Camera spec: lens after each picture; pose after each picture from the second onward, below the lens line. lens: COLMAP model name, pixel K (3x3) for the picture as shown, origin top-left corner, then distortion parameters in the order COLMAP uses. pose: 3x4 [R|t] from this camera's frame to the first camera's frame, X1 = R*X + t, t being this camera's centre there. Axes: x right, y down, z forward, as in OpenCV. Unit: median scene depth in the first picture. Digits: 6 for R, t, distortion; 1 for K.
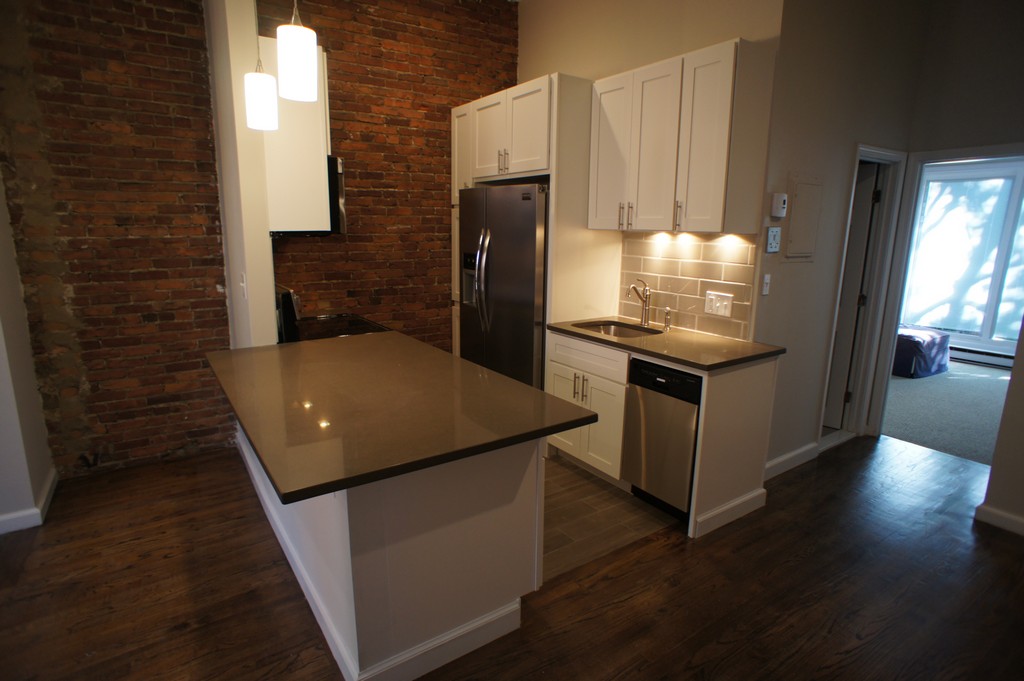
lens RADIAL K [[541.8, 0, 503.2], [0, 541.8, 334.2], [0, 0, 1]] dist [-0.077865, 0.051811]
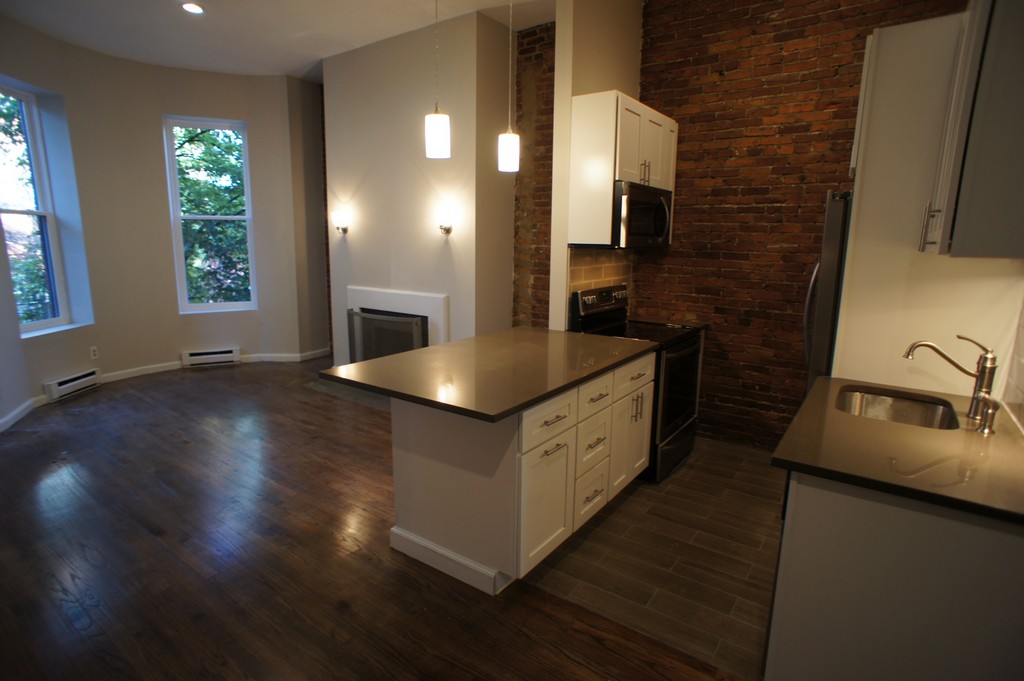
lens RADIAL K [[541.8, 0, 503.2], [0, 541.8, 334.2], [0, 0, 1]] dist [-0.077865, 0.051811]
pose [[0.343341, 0.164992, -0.924605, 0.613380], [-0.197988, 0.975042, 0.100471, -0.063255], [0.918105, 0.148565, 0.367438, 0.328441]]
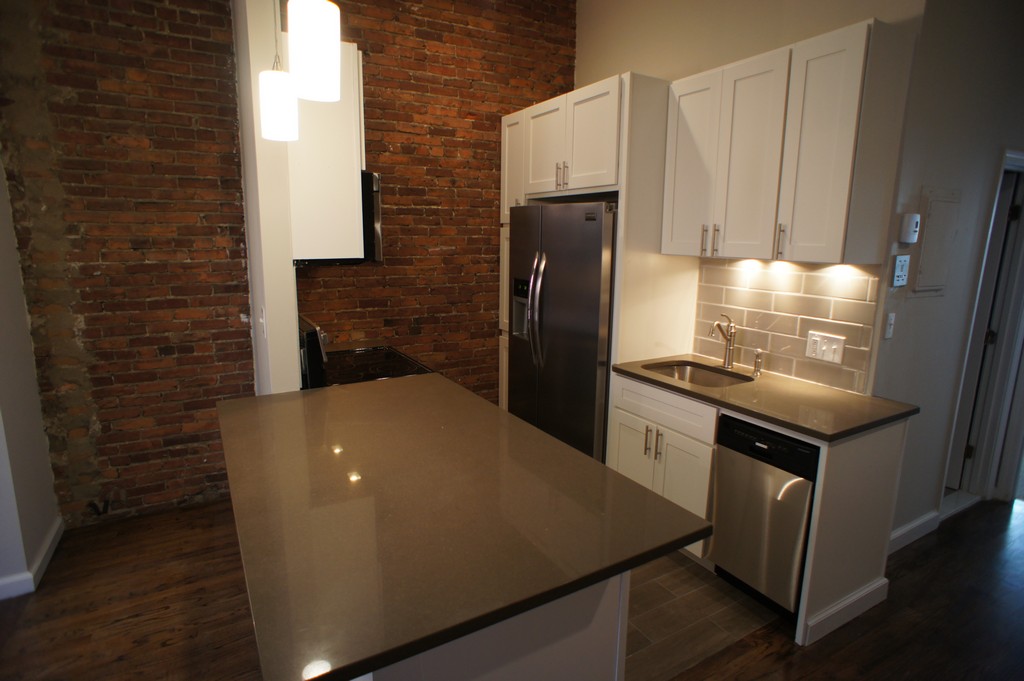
lens RADIAL K [[541.8, 0, 503.2], [0, 541.8, 334.2], [0, 0, 1]] dist [-0.077865, 0.051811]
pose [[0.997414, 0.012688, -0.070739, -0.032655], [-0.014045, 0.999726, -0.018722, -0.050320], [0.070482, 0.019667, 0.997319, 0.138757]]
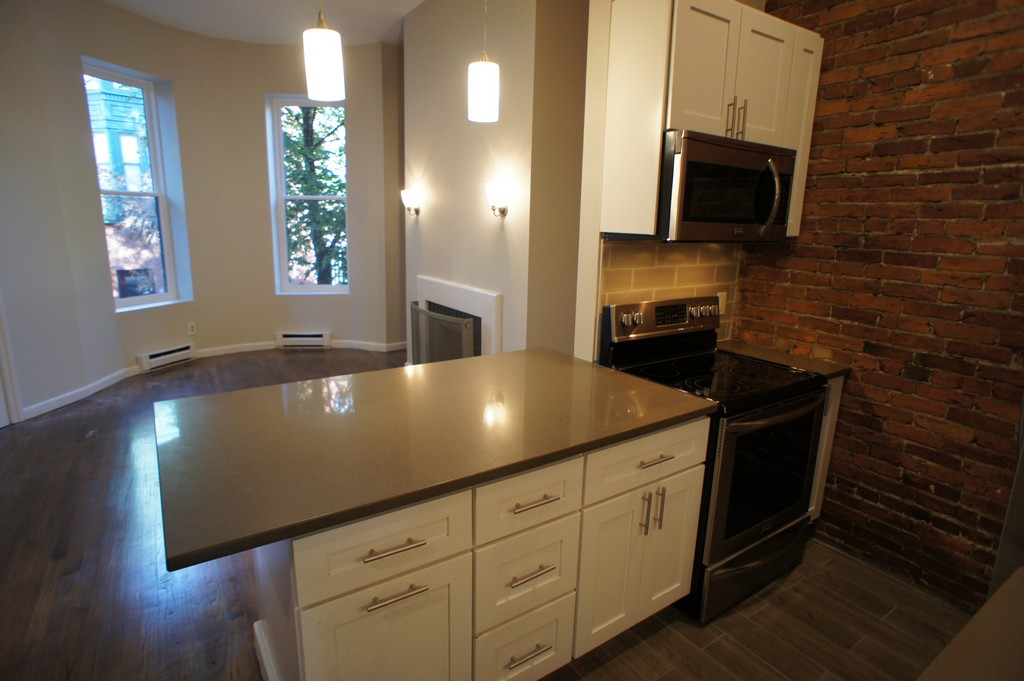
lens RADIAL K [[541.8, 0, 503.2], [0, 541.8, 334.2], [0, 0, 1]] dist [-0.077865, 0.051811]
pose [[-0.005107, 0.205194, -0.978708, 0.358173], [-0.221877, 0.954093, 0.201191, -0.142038], [0.975061, 0.218180, 0.040655, 0.686636]]
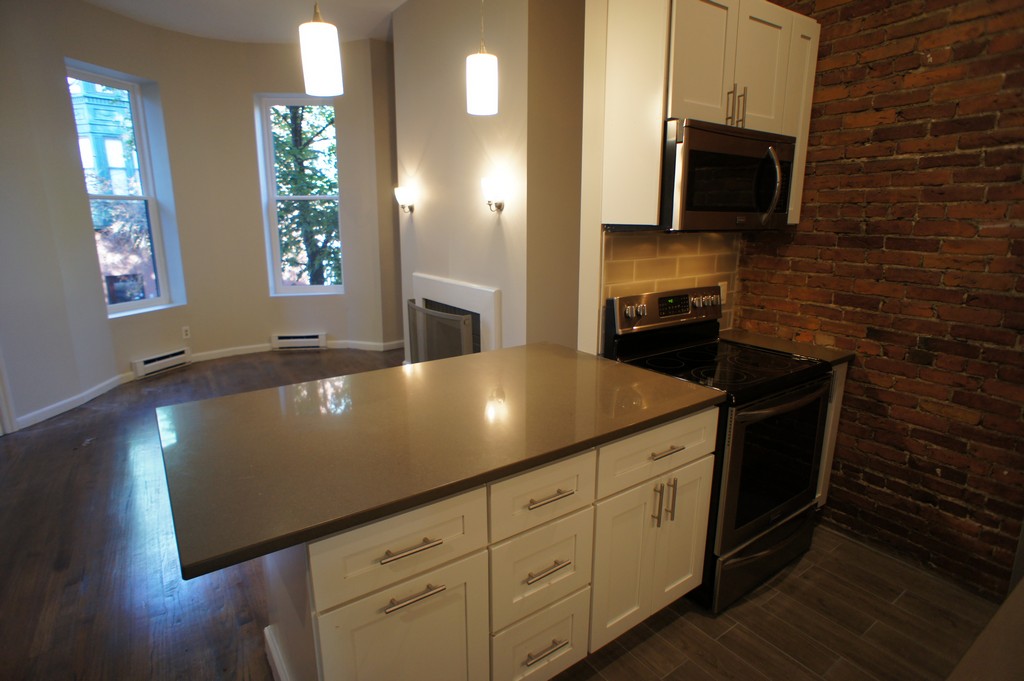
lens RADIAL K [[541.8, 0, 503.2], [0, 541.8, 334.2], [0, 0, 1]] dist [-0.077865, 0.051811]
pose [[0.012880, 0.211575, -0.977277, 0.352617], [-0.199318, 0.958287, 0.204837, -0.136441], [0.979850, 0.192151, 0.054514, 0.673852]]
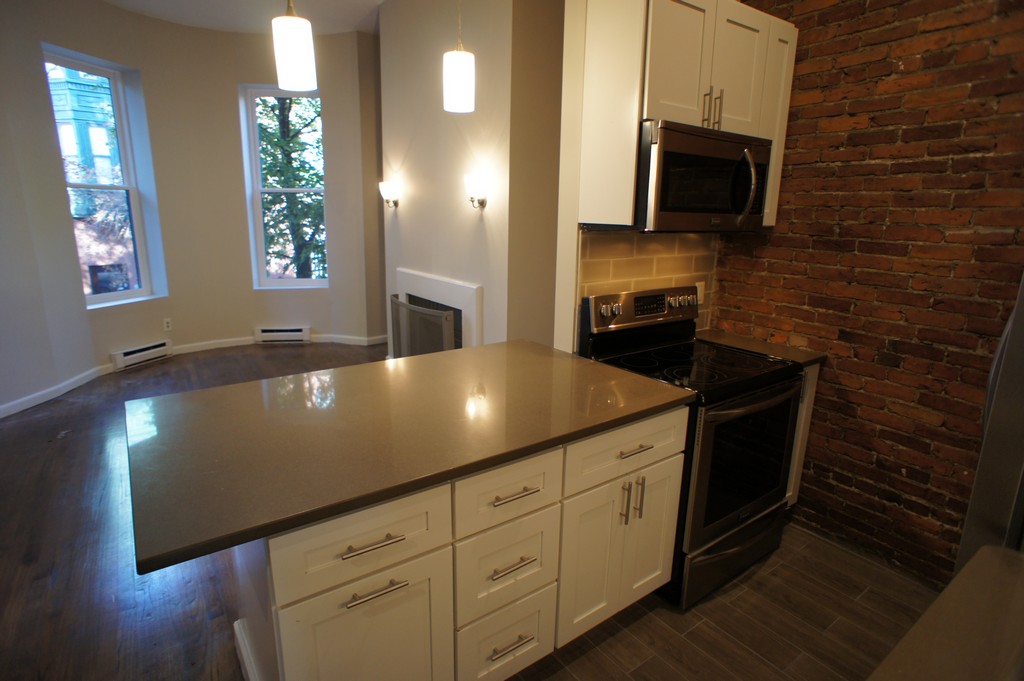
lens RADIAL K [[541.8, 0, 503.2], [0, 541.8, 334.2], [0, 0, 1]] dist [-0.077865, 0.051811]
pose [[0.028698, 0.219863, -0.975109, 0.355326], [-0.215861, 0.953856, 0.208718, -0.143002], [0.976002, 0.204498, 0.074834, 0.691034]]
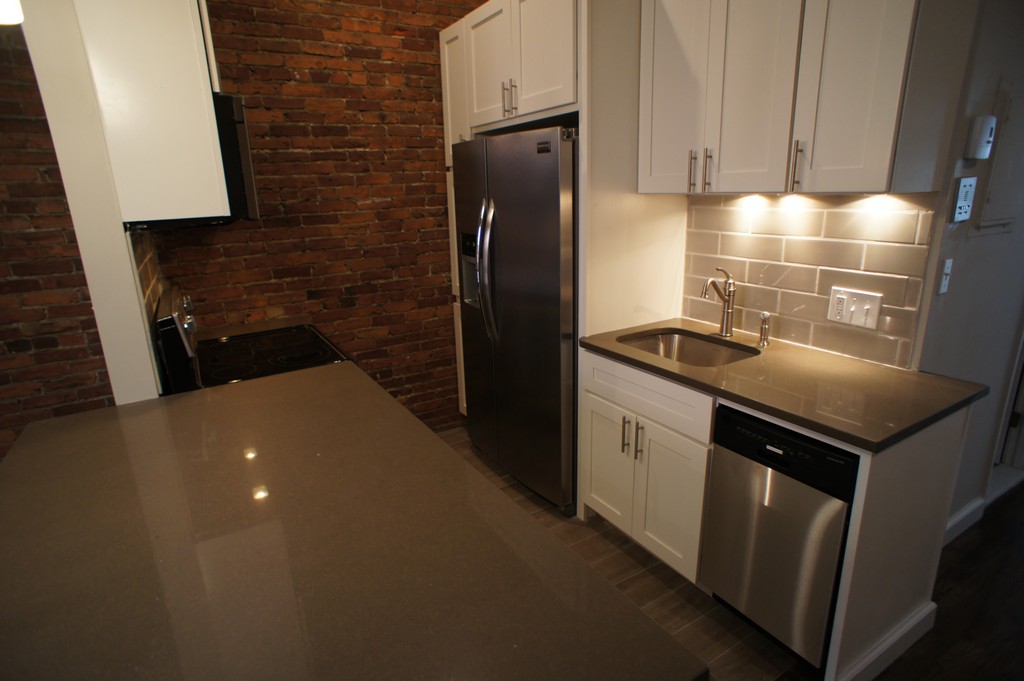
lens RADIAL K [[541.8, 0, 503.2], [0, 541.8, 334.2], [0, 0, 1]] dist [-0.077865, 0.051811]
pose [[0.997719, -0.027085, -0.061832, 0.028343], [0.030950, 0.997569, 0.062428, -0.071078], [0.059991, -0.064199, 0.996132, 0.331919]]
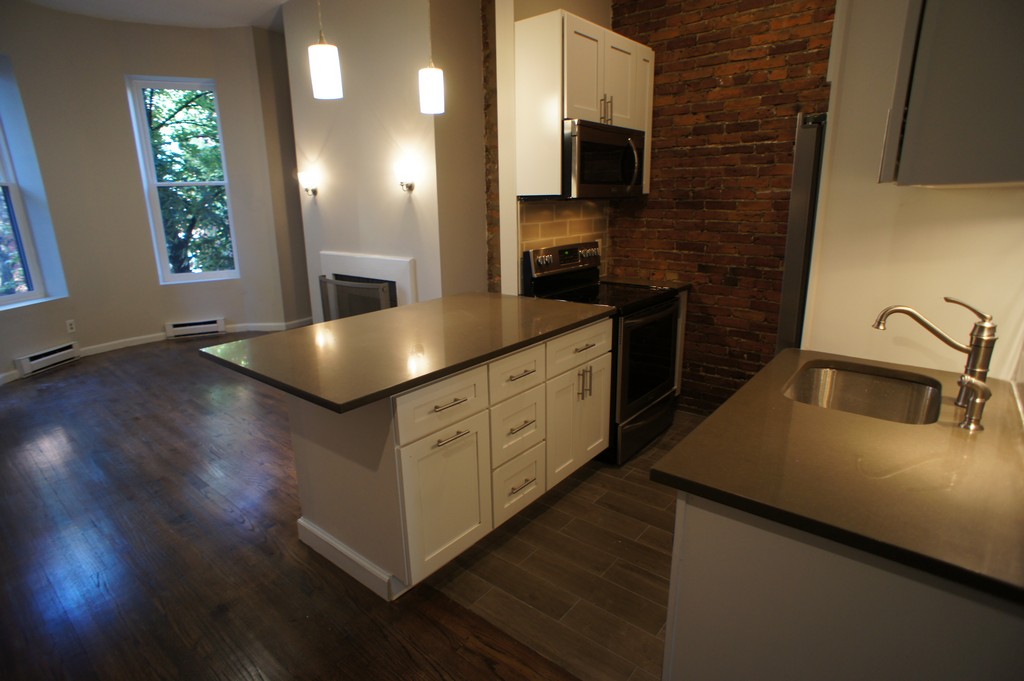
lens RADIAL K [[541.8, 0, 503.2], [0, 541.8, 334.2], [0, 0, 1]] dist [-0.077865, 0.051811]
pose [[0.280521, 0.225338, -0.933022, 0.559441], [-0.172248, 0.968091, 0.182019, -0.089761], [0.944266, 0.109651, 0.310384, 0.524509]]
